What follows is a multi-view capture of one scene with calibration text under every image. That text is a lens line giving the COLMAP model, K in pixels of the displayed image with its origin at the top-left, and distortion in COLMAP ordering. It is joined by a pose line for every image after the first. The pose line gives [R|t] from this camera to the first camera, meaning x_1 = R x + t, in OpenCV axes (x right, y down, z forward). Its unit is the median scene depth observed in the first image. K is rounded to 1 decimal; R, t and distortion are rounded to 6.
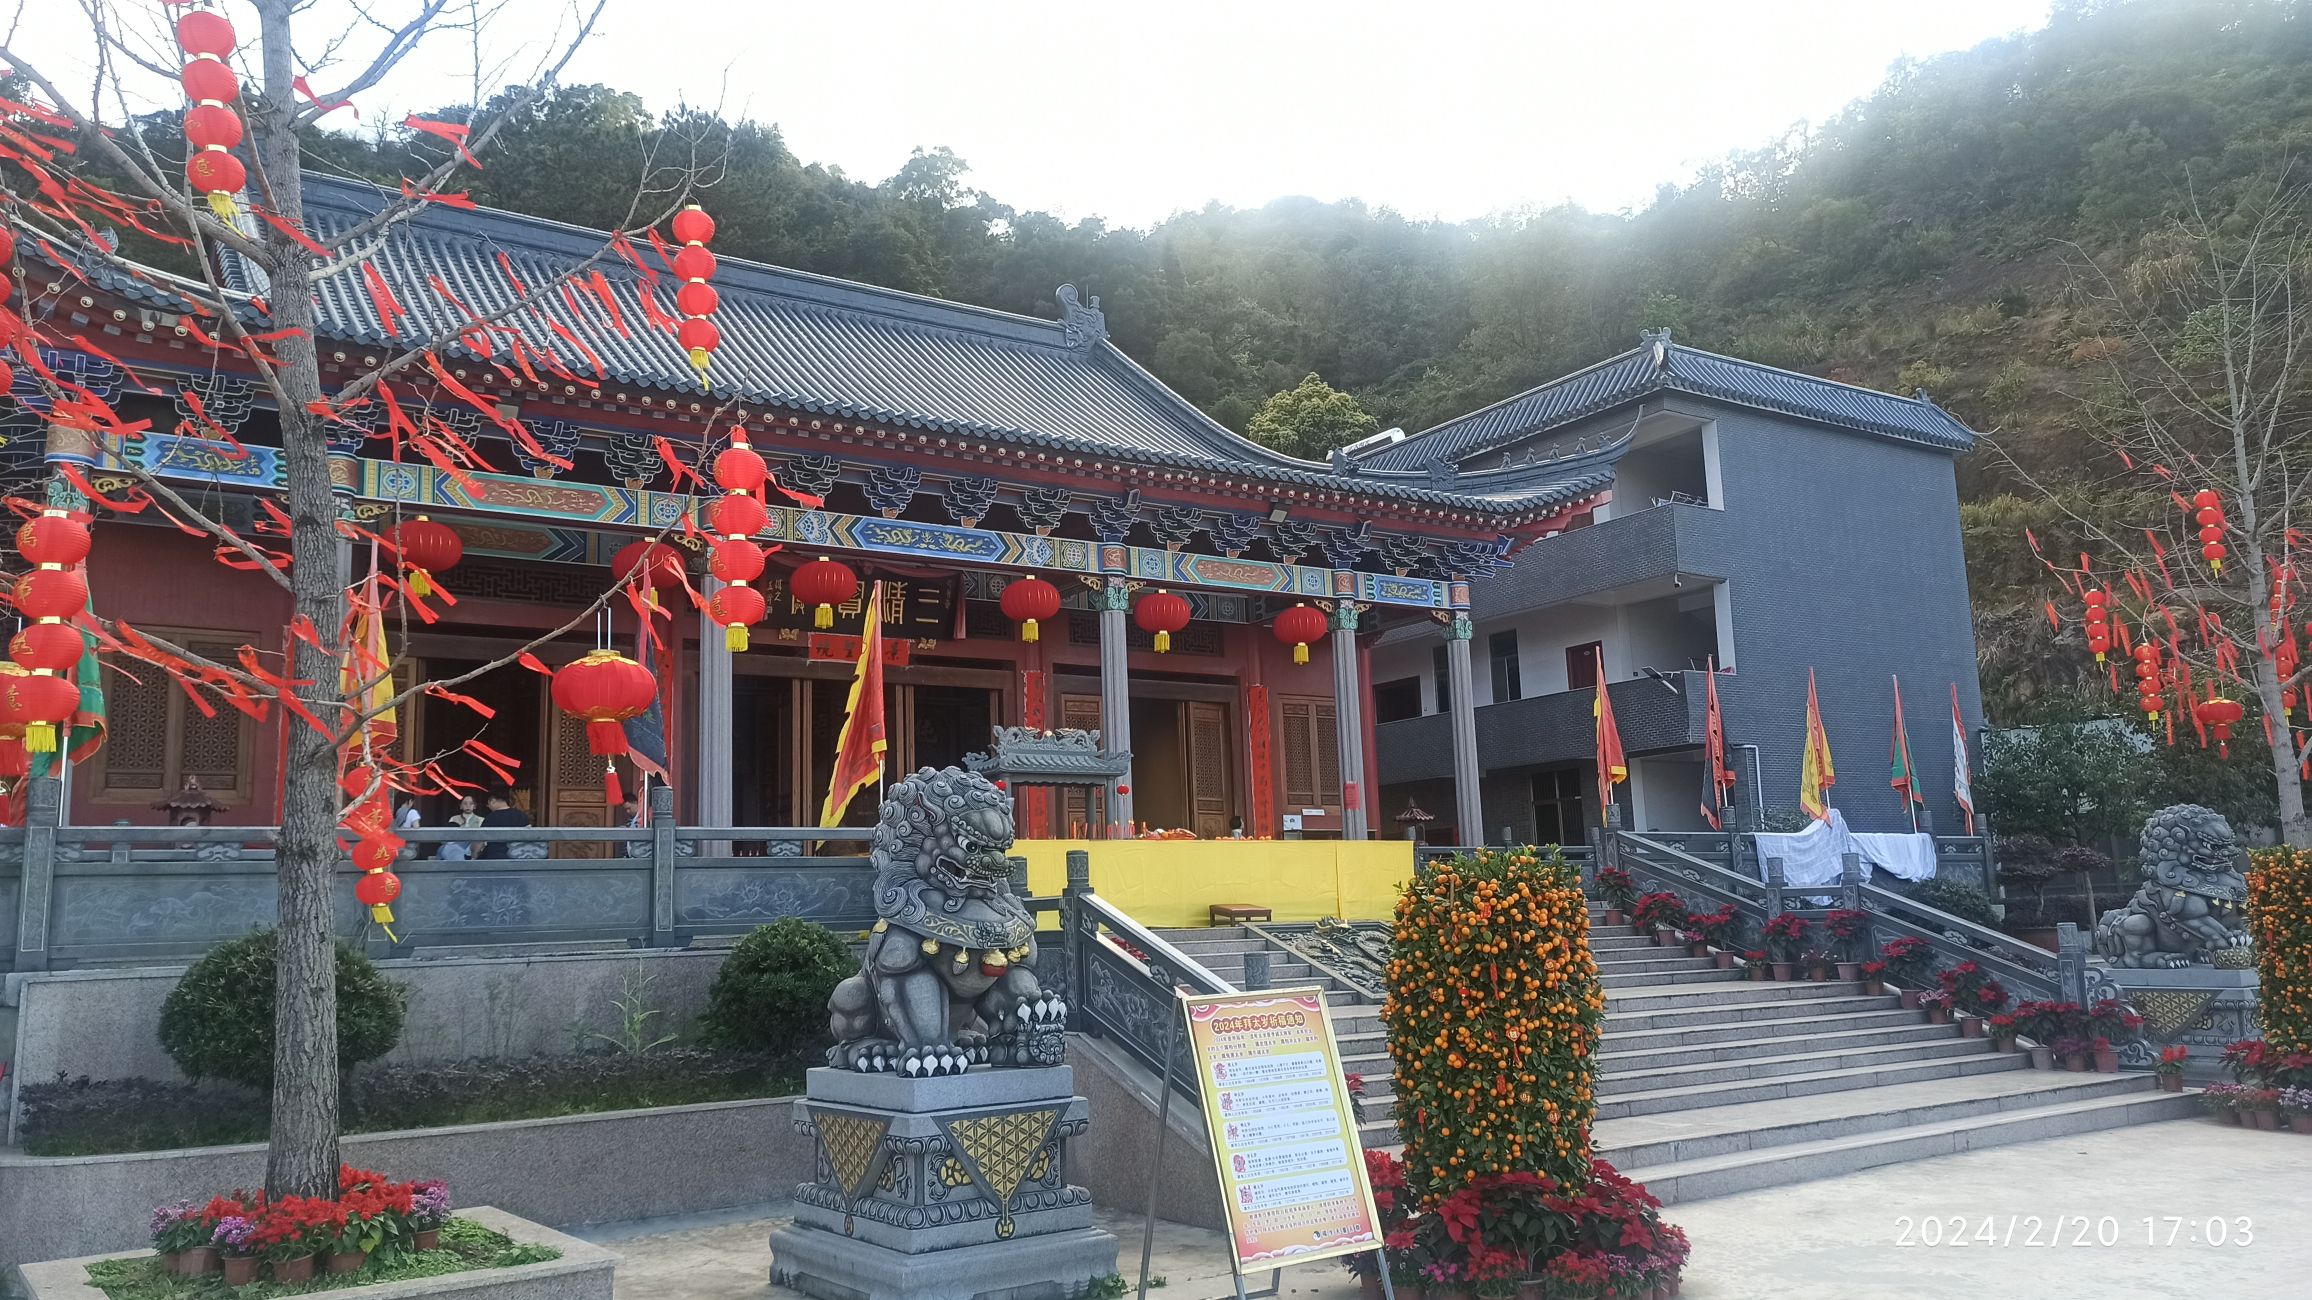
lens RADIAL K [[1746.4, 0, 1150.3], [0, 1746.4, 649.2], [0, 0, 1]] dist [-0.001571, -0.000199]
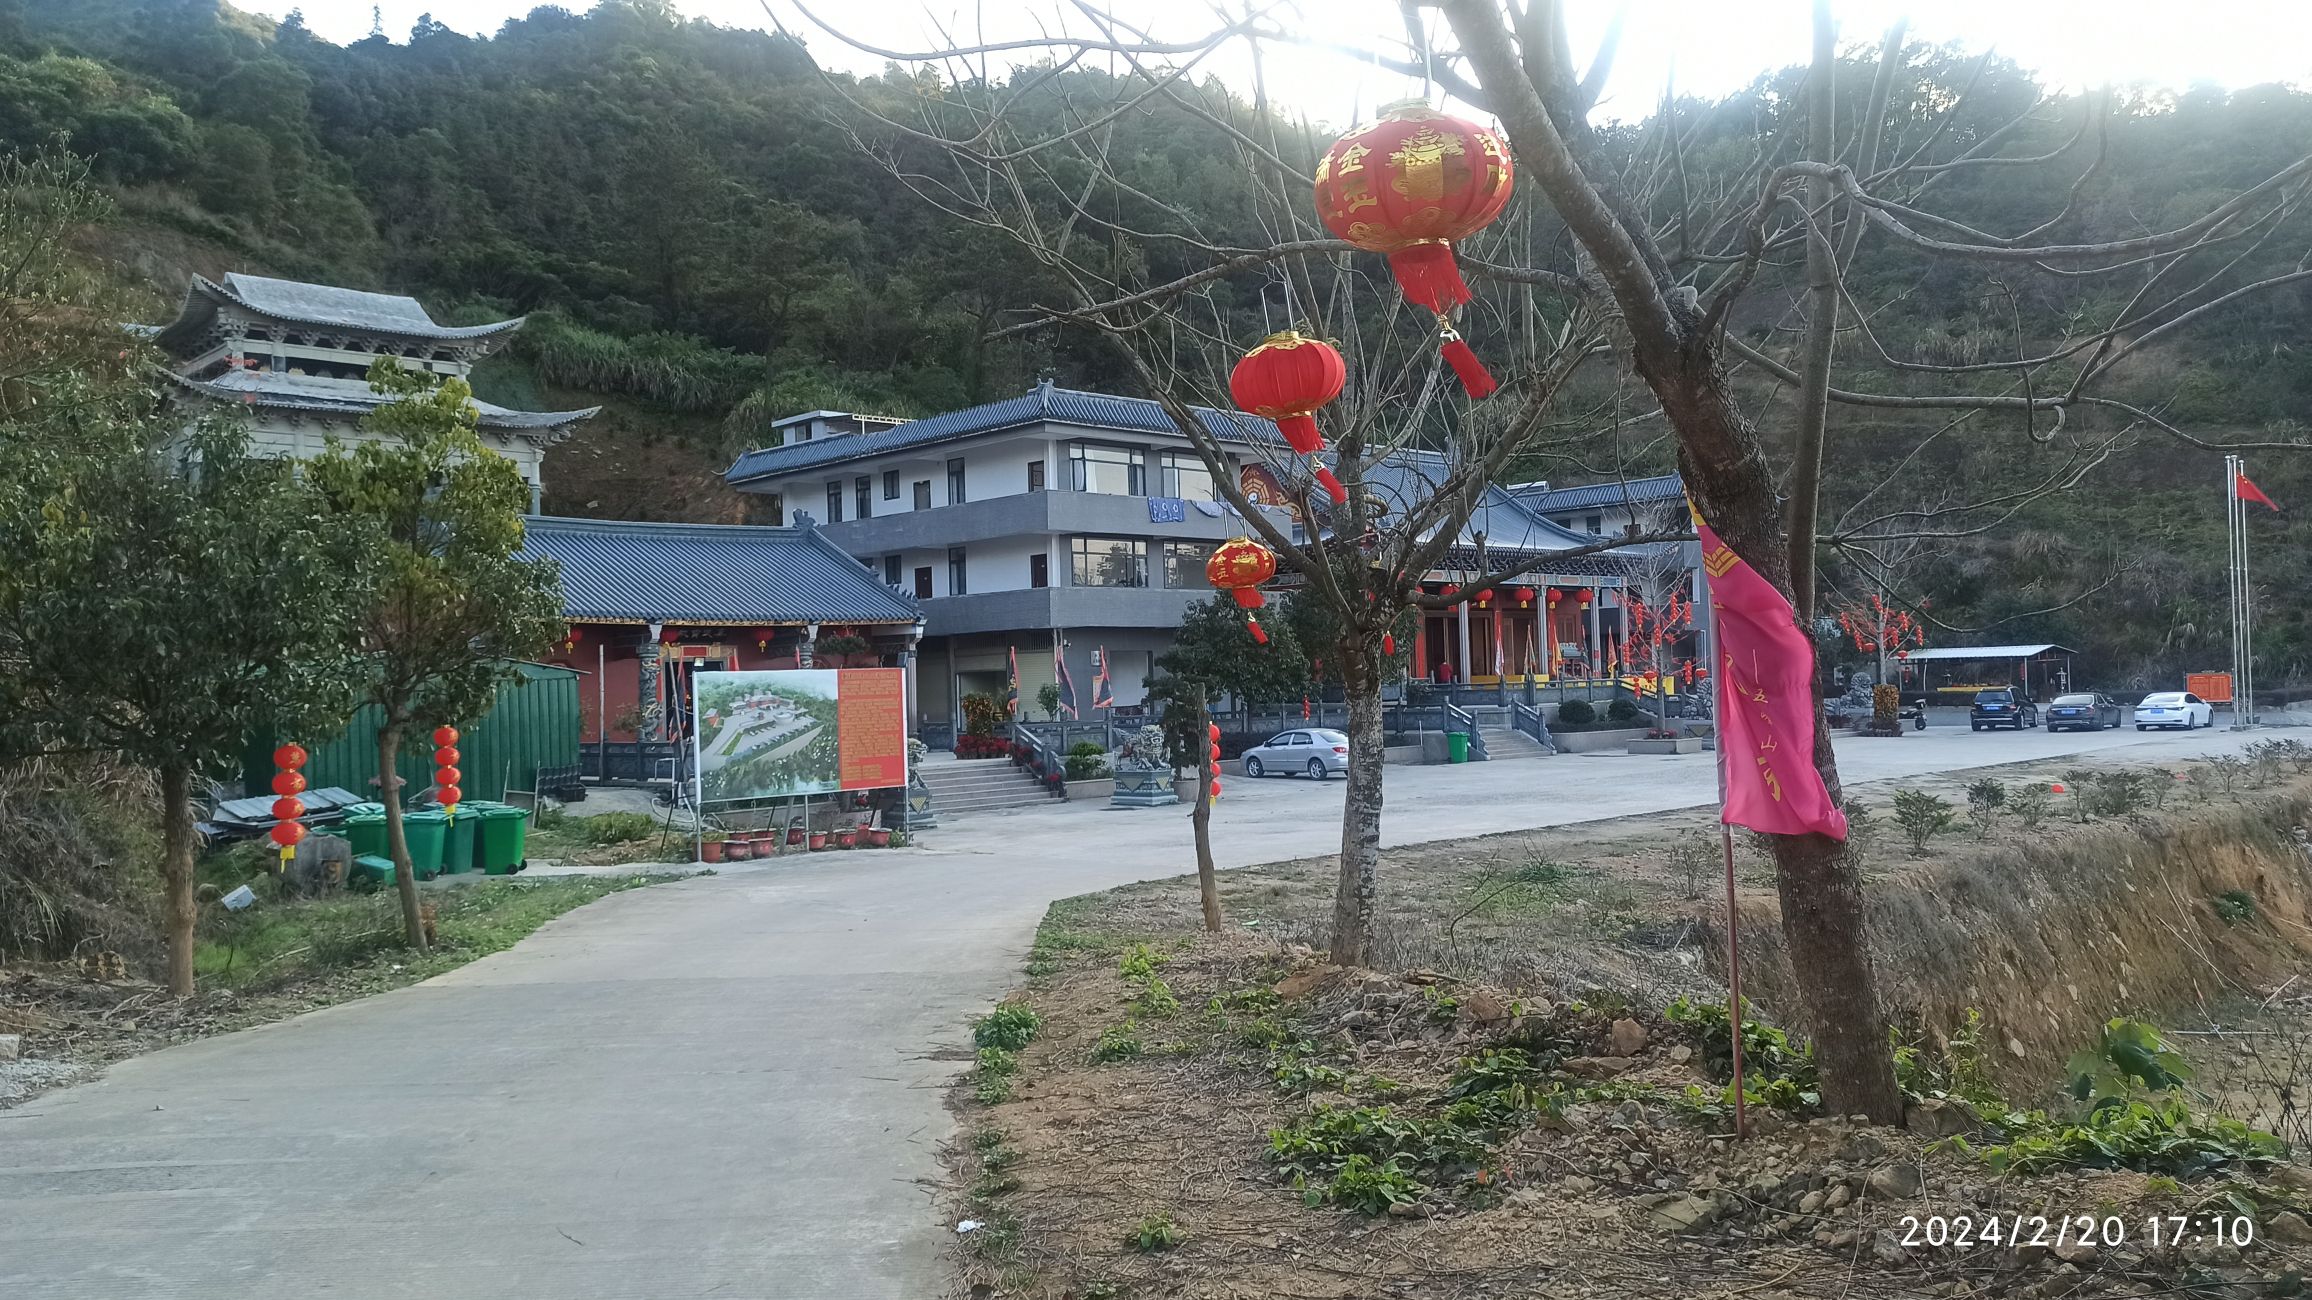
lens RADIAL K [[1746.4, 0, 1158.2], [0, 1746.4, 653.6], [0, 0, 1]] dist [-0.001571, -0.000199]
pose [[0.985283, 0.008421, 0.170726, -2.054003], [-0.031197, 0.990869, 0.131166, -0.516792], [-0.168063, -0.134561, 0.976549, -3.230900]]
